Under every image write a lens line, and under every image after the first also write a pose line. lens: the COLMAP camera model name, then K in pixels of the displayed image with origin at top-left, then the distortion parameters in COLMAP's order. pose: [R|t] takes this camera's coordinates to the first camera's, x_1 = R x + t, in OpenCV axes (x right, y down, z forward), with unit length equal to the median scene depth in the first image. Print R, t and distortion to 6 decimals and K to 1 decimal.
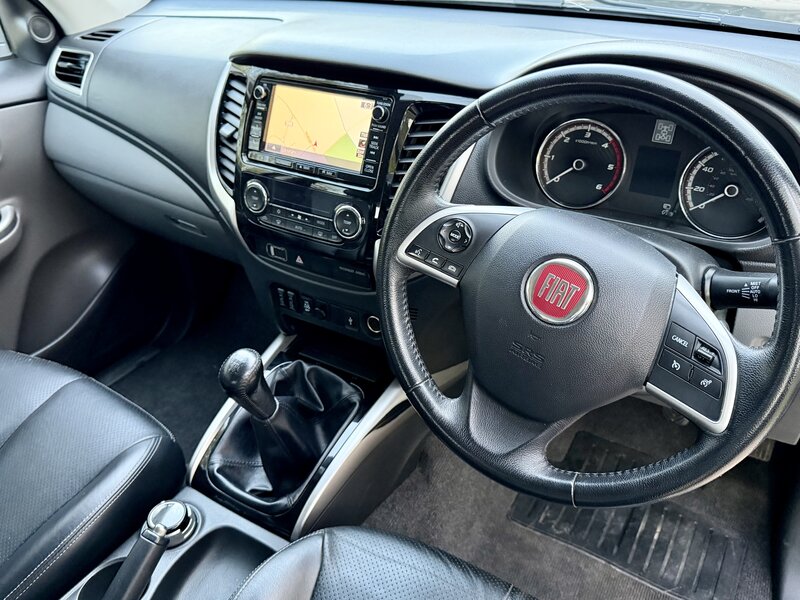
lens RADIAL K [[655.8, 0, 402.7], [0, 655.8, 302.3], [0, 0, 1]] dist [0.102543, -0.188589]
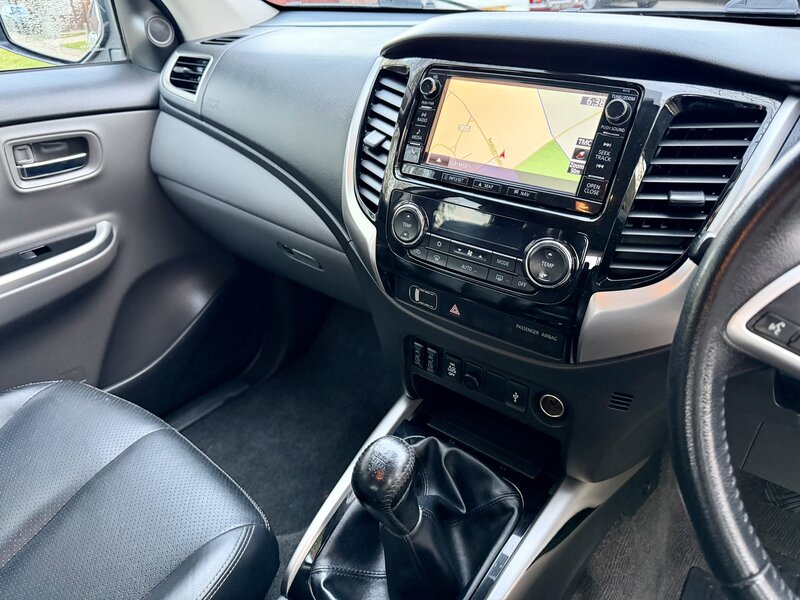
lens RADIAL K [[564.9, 0, 400.0], [0, 564.9, 300.0], [0, 0, 1]] dist [0.049592, -0.060350]
pose [[0.994359, 0.072858, -0.077078, -0.185606], [-0.077461, 0.995277, -0.058515, -0.036185], [0.072450, 0.064156, 0.995306, 0.383137]]
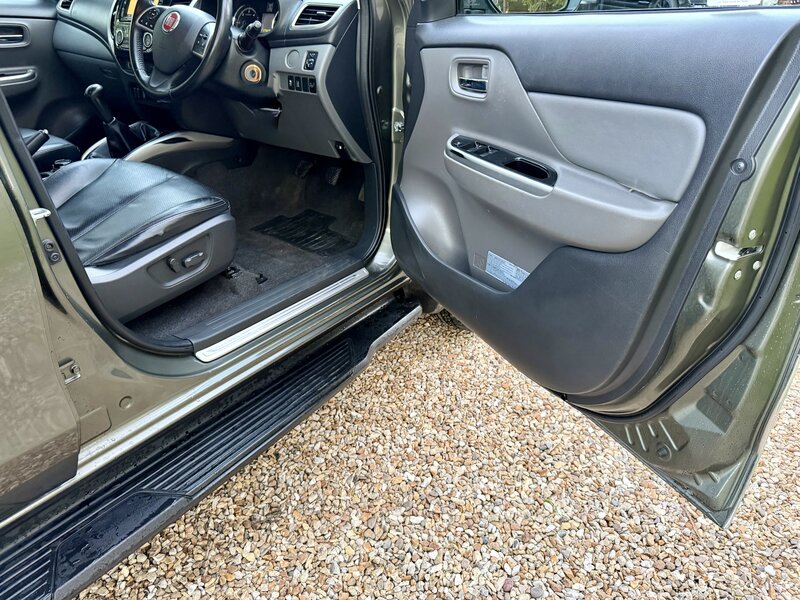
lens RADIAL K [[564.9, 0, 400.0], [0, 564.9, 300.0], [0, 0, 1]] dist [0.049592, -0.060350]
pose [[0.994924, 0.084128, -0.055224, 0.981741], [-0.088808, 0.992100, -0.088606, 0.881120], [0.047333, 0.093060, 0.994535, -0.879236]]
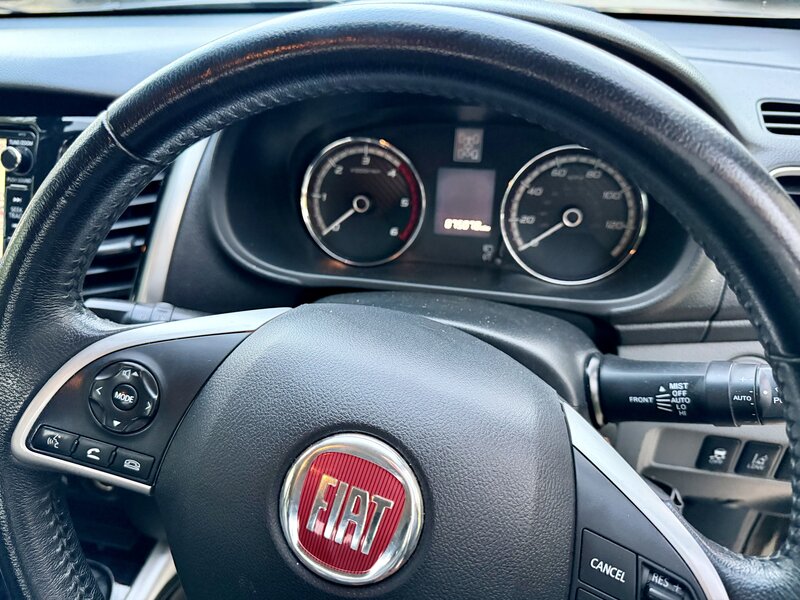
lens RADIAL K [[552.6, 0, 399.9], [0, 552.6, 302.3], [0, 0, 1]] dist [0.082689, -0.110116]
pose [[0.949840, -0.171286, 0.261660, 0.128154], [0.172952, 0.984787, 0.016829, -0.103689], [-0.260562, 0.029269, 0.965013, 0.409406]]
